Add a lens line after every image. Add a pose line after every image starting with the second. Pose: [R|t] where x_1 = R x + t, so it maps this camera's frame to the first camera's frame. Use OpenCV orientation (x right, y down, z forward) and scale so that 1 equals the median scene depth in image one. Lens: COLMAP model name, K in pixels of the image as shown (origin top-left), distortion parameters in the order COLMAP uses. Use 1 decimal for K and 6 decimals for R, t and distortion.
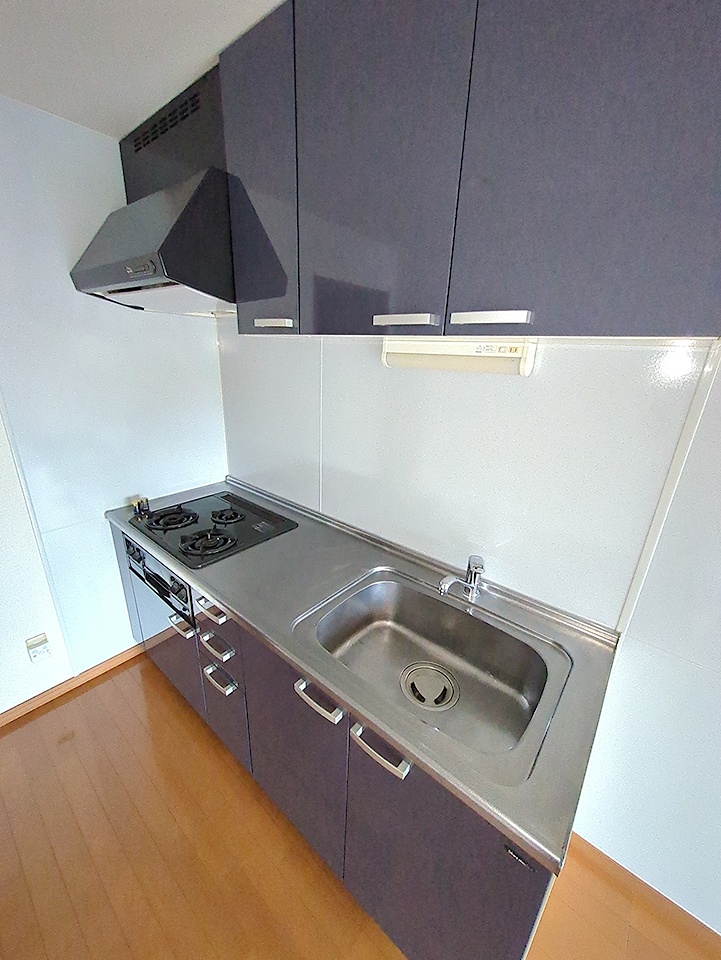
lens RADIAL K [[377.0, 0, 358.3], [0, 377.0, 478.6], [0, 0, 1]] dist [0.020325, 0.000097]
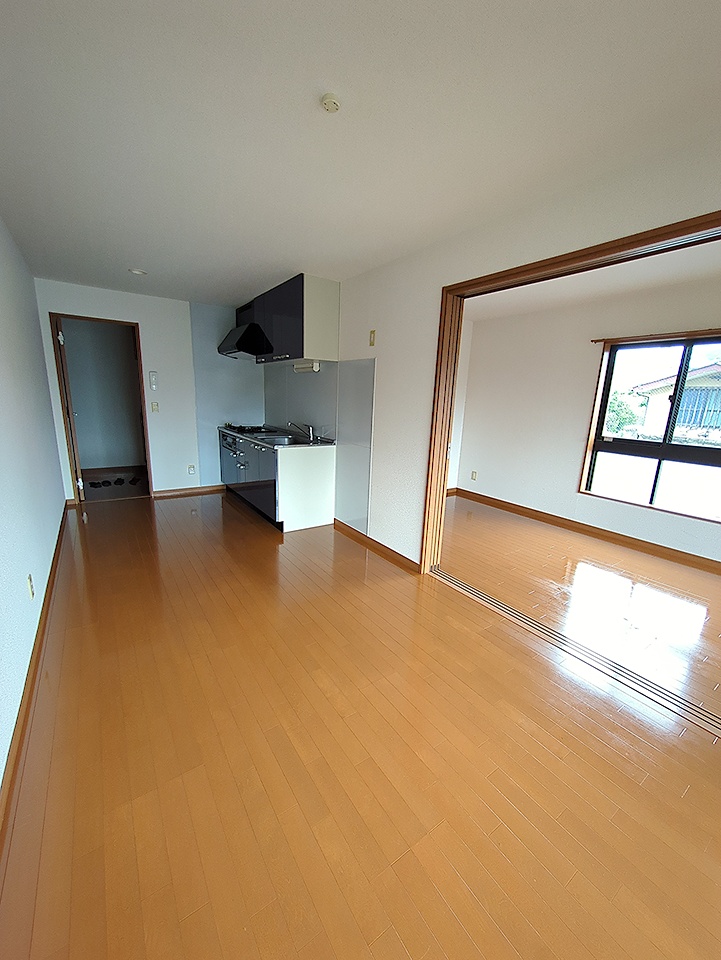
lens RADIAL K [[378.8, 0, 357.1], [0, 378.8, 483.1], [0, 0, 1]] dist [-0.000553, 0.000094]
pose [[0.959768, 0.065622, -0.273020, 1.466190], [-0.093710, 0.991420, -0.091134, 0.857235], [0.264697, 0.113052, 0.957682, -1.803662]]
